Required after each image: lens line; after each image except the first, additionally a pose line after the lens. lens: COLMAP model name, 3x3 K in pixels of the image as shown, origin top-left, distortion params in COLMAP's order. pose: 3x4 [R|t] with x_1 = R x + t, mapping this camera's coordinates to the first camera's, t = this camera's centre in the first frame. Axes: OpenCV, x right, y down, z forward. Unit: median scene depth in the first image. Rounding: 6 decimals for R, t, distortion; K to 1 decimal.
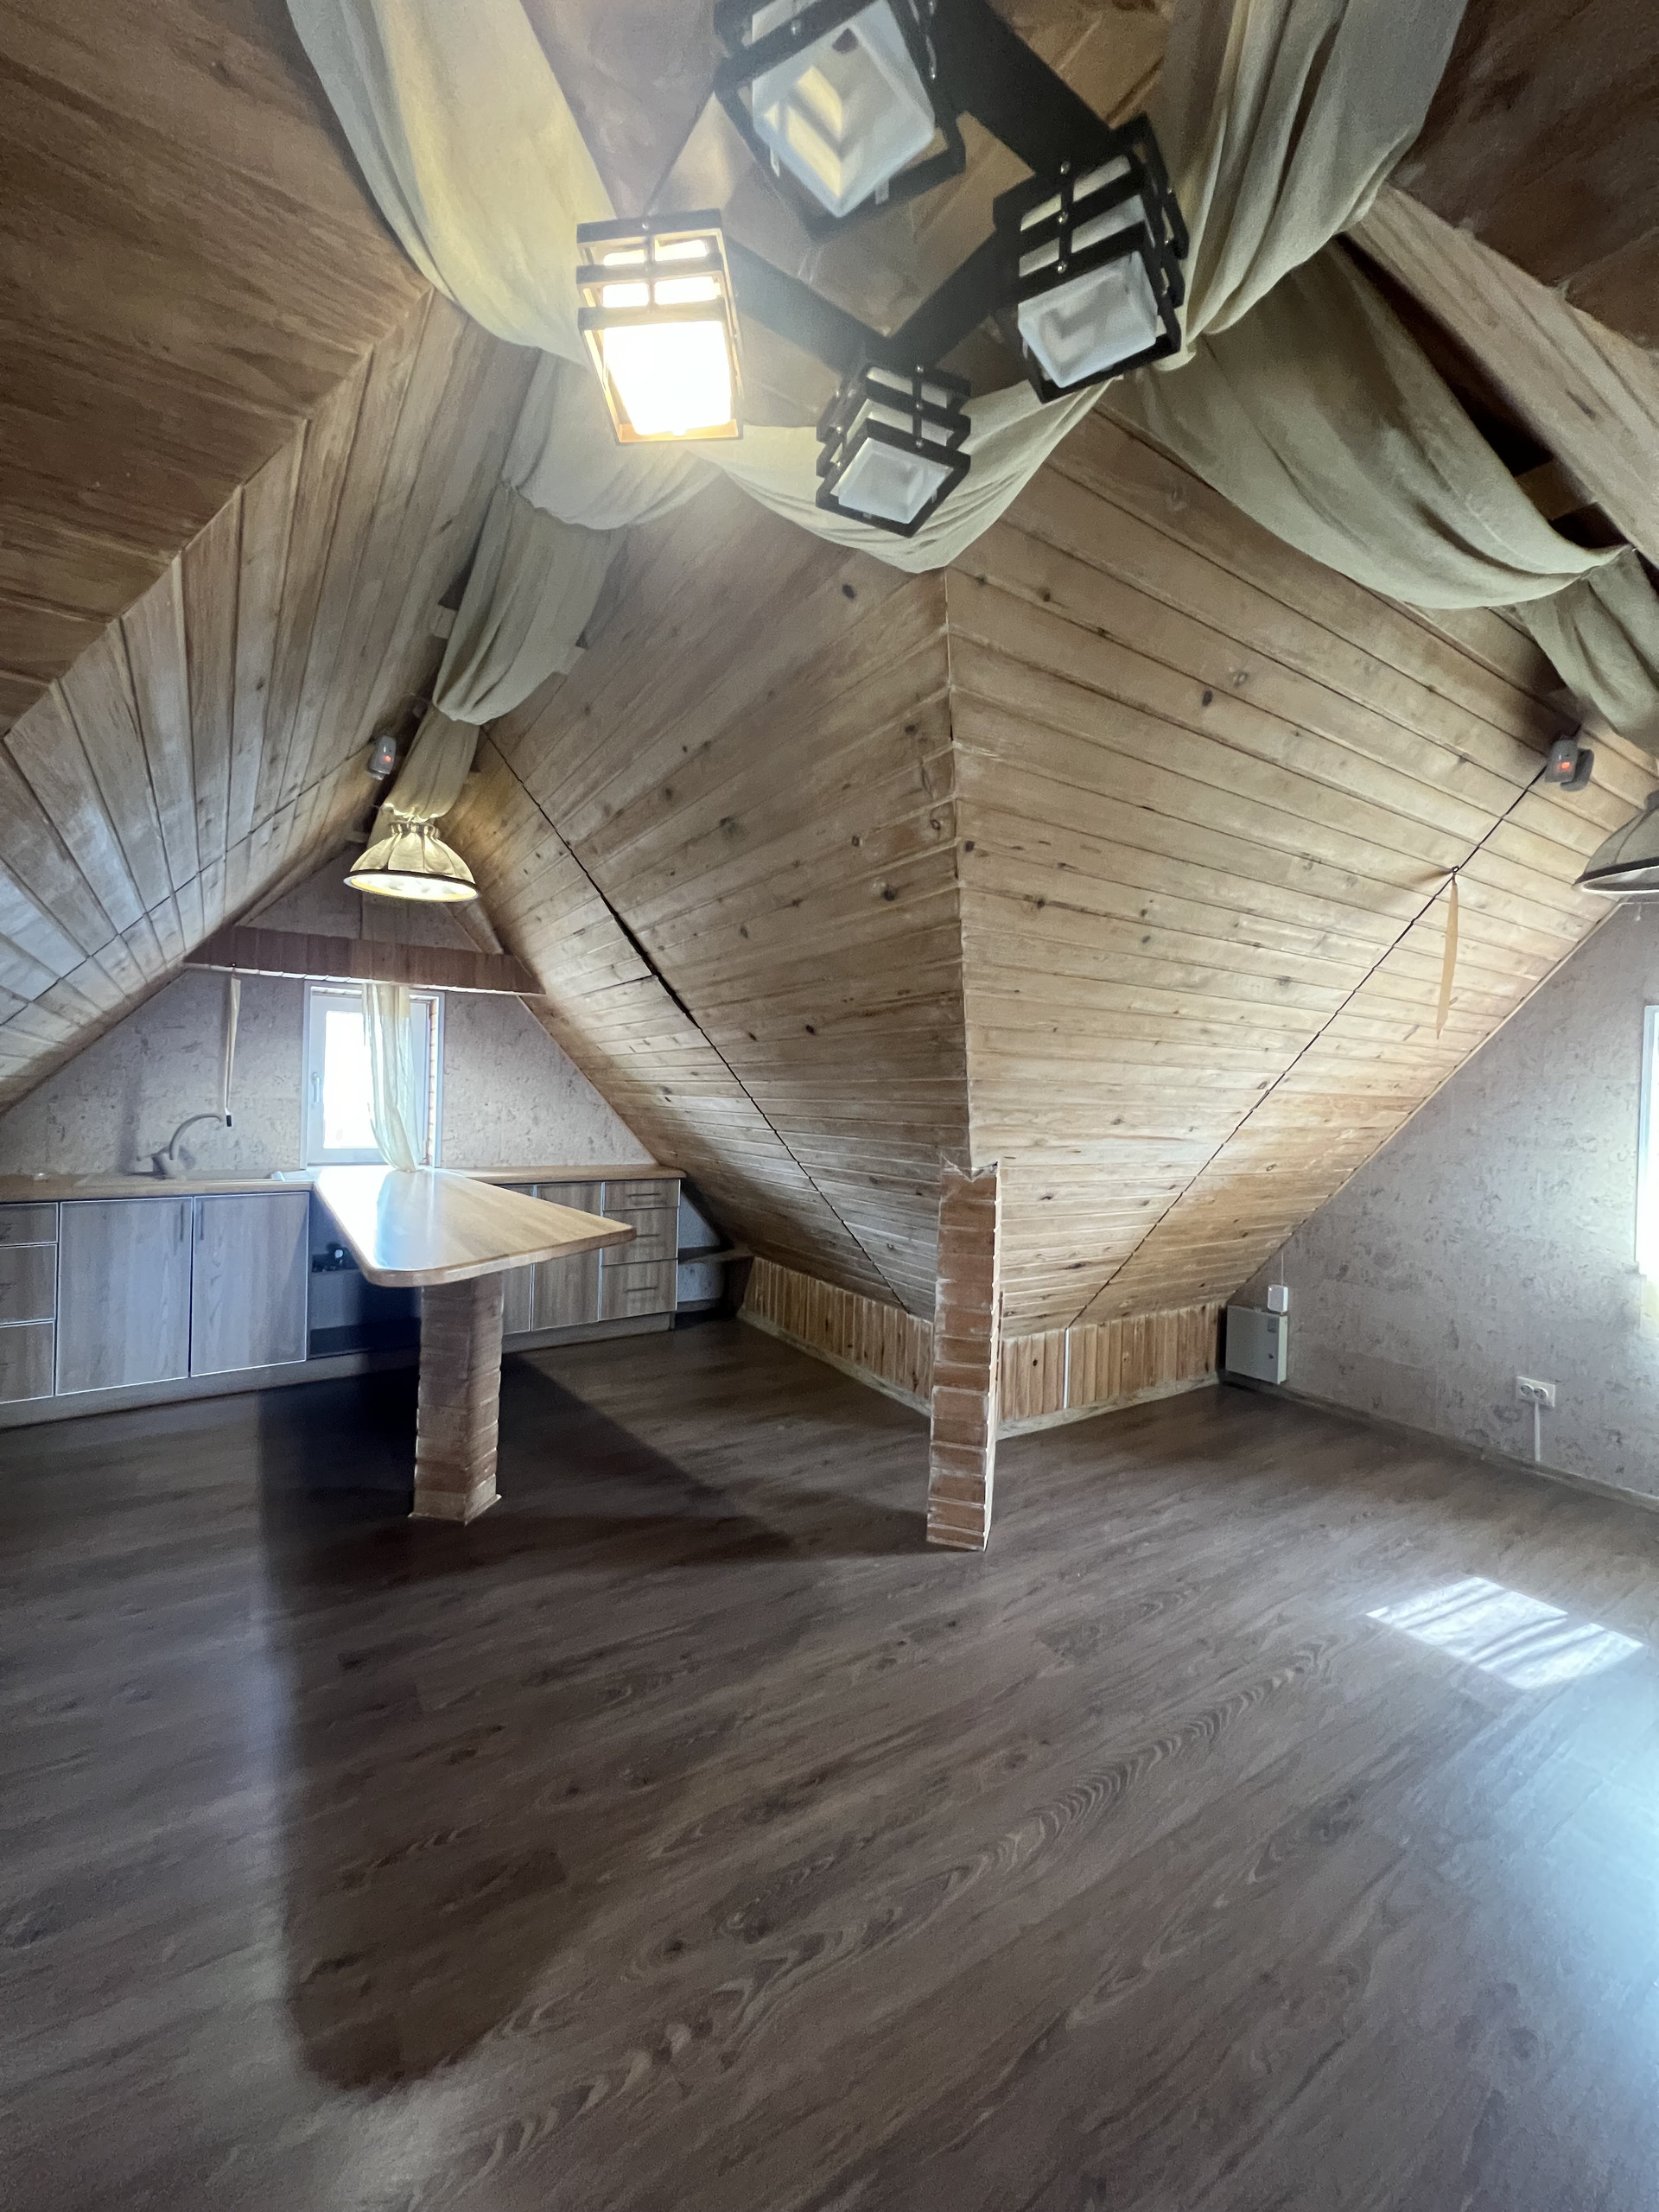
lens RADIAL K [[896.5, 0, 813.2], [0, 896.5, 1104.5], [0, 0, 1]] dist [-0.001394, -0.000087]
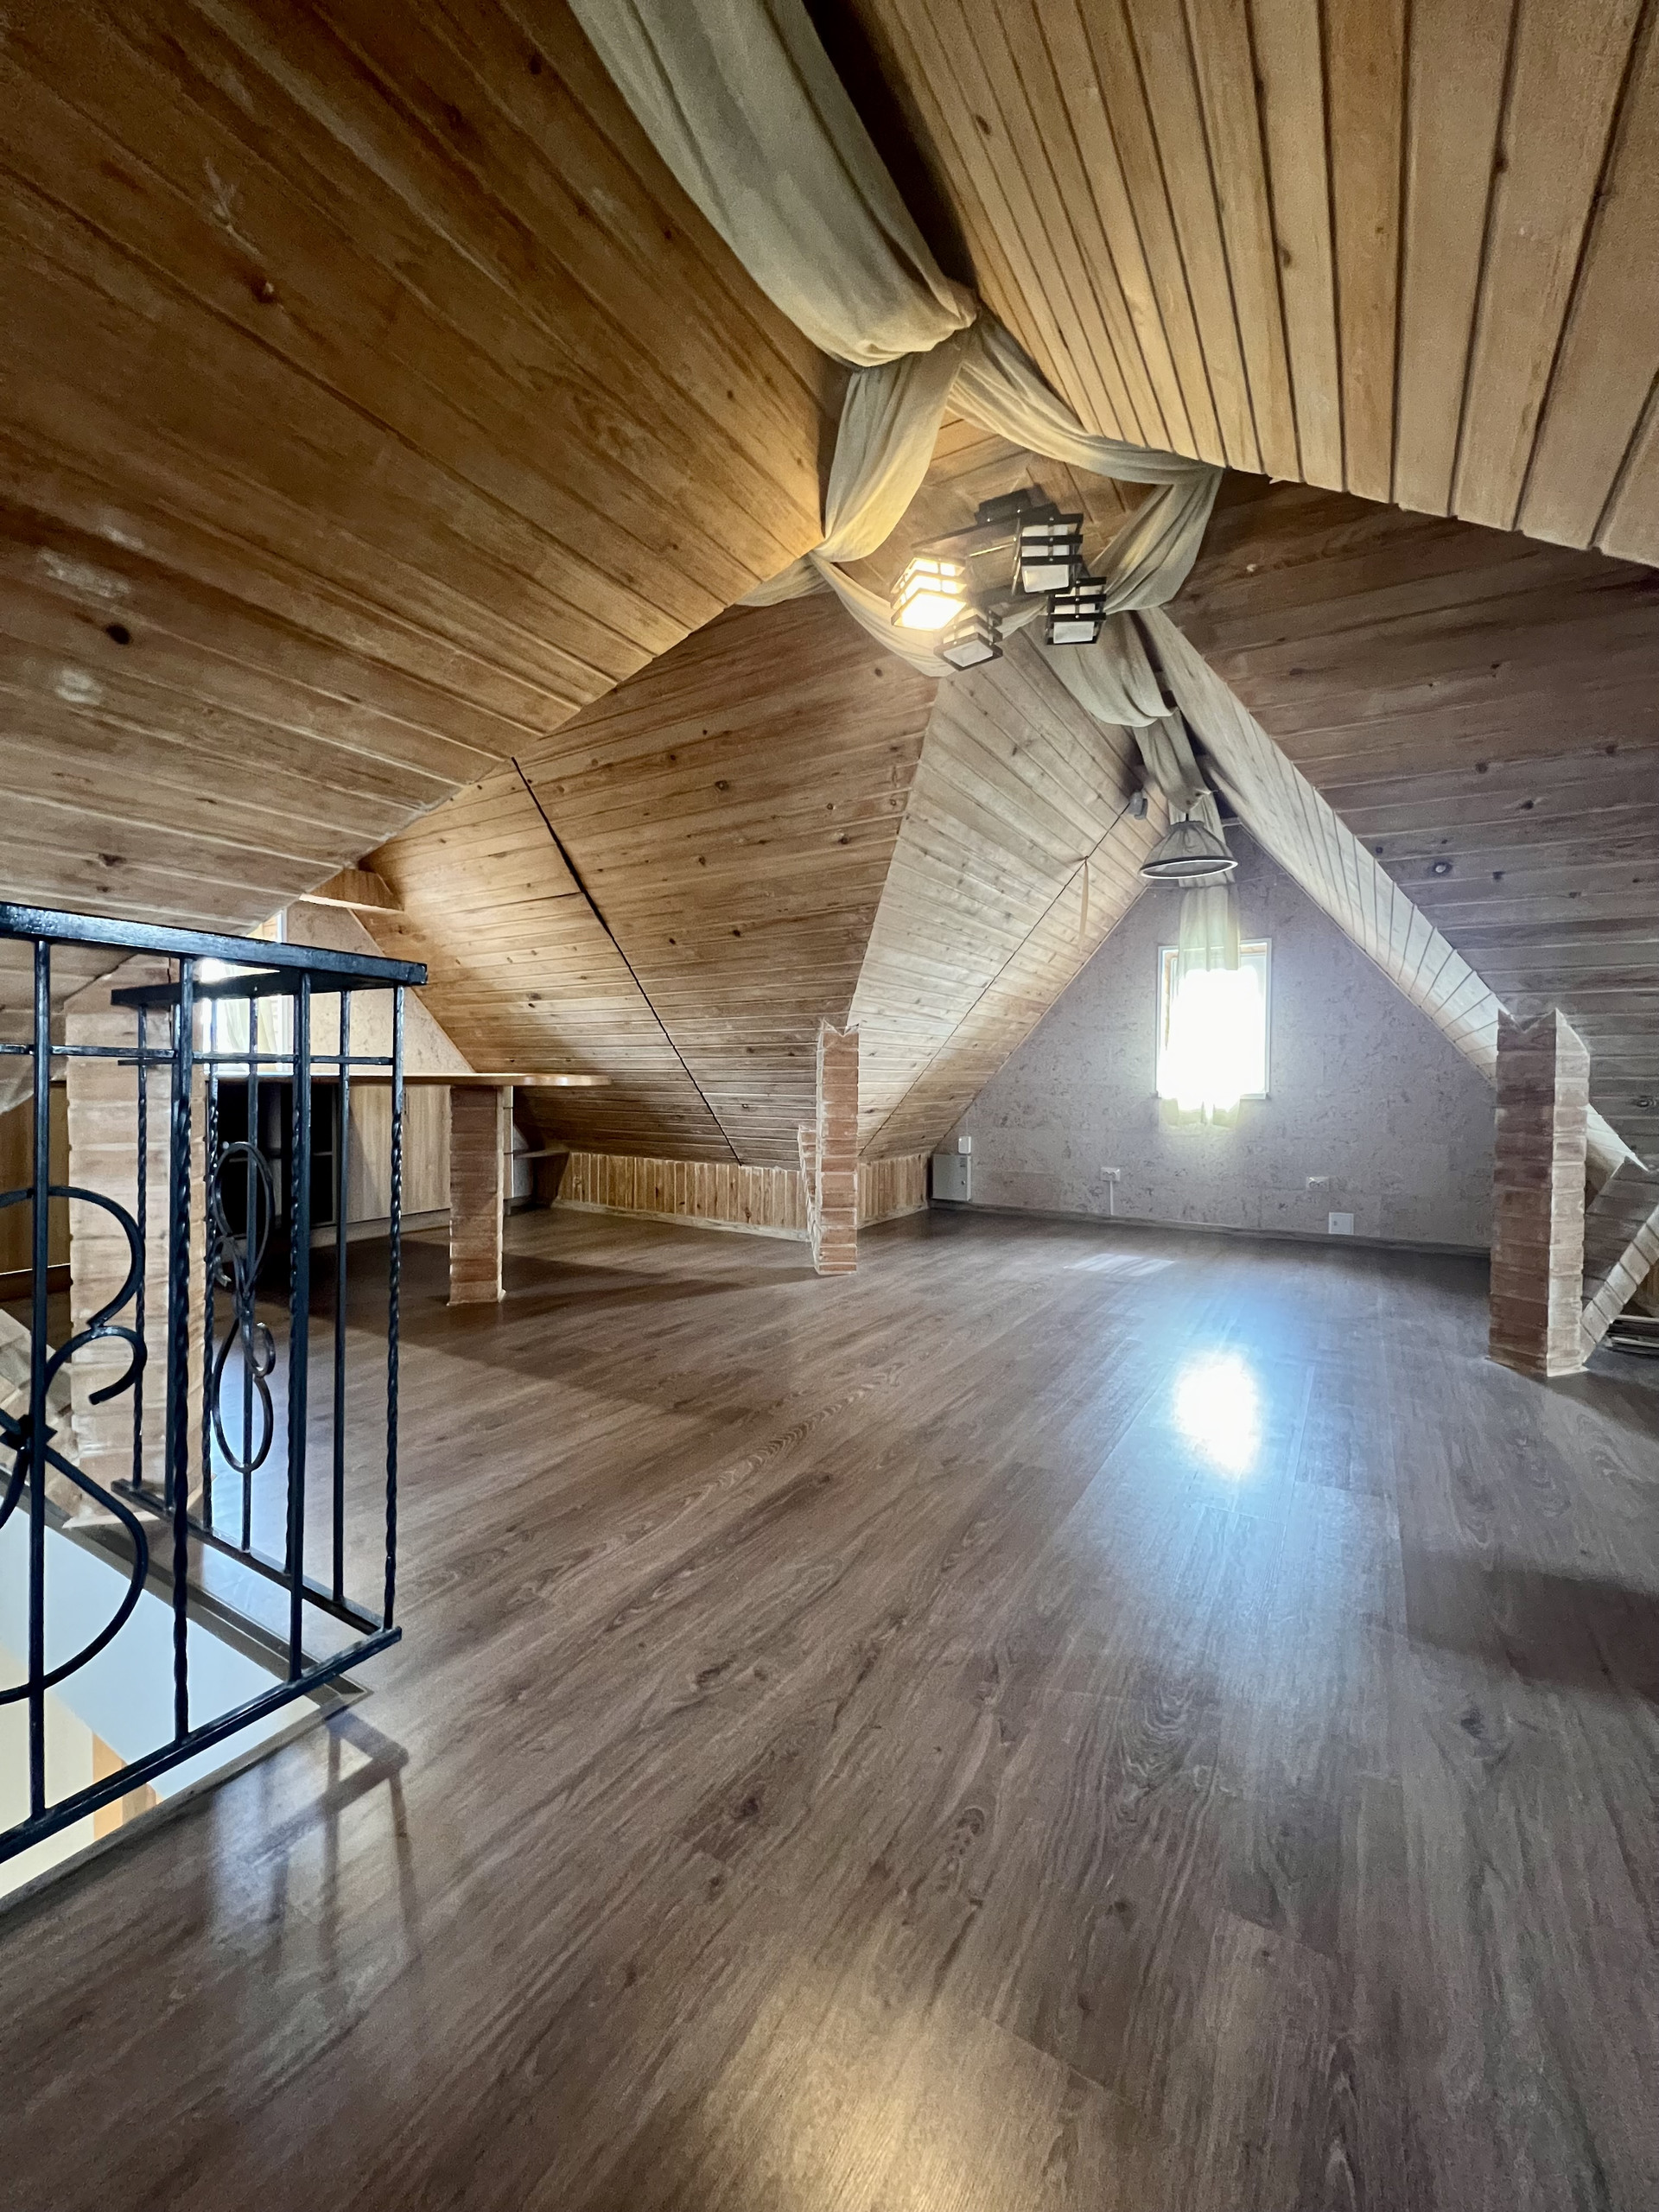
lens RADIAL K [[882.2, 0, 834.4], [0, 882.2, 1100.7], [0, 0, 1]] dist [-0.001161, -0.000071]
pose [[0.901241, -0.036489, 0.431779, -0.497303], [0.024800, 0.999158, 0.032672, 0.146965], [-0.432608, -0.018737, 0.901388, -0.362073]]
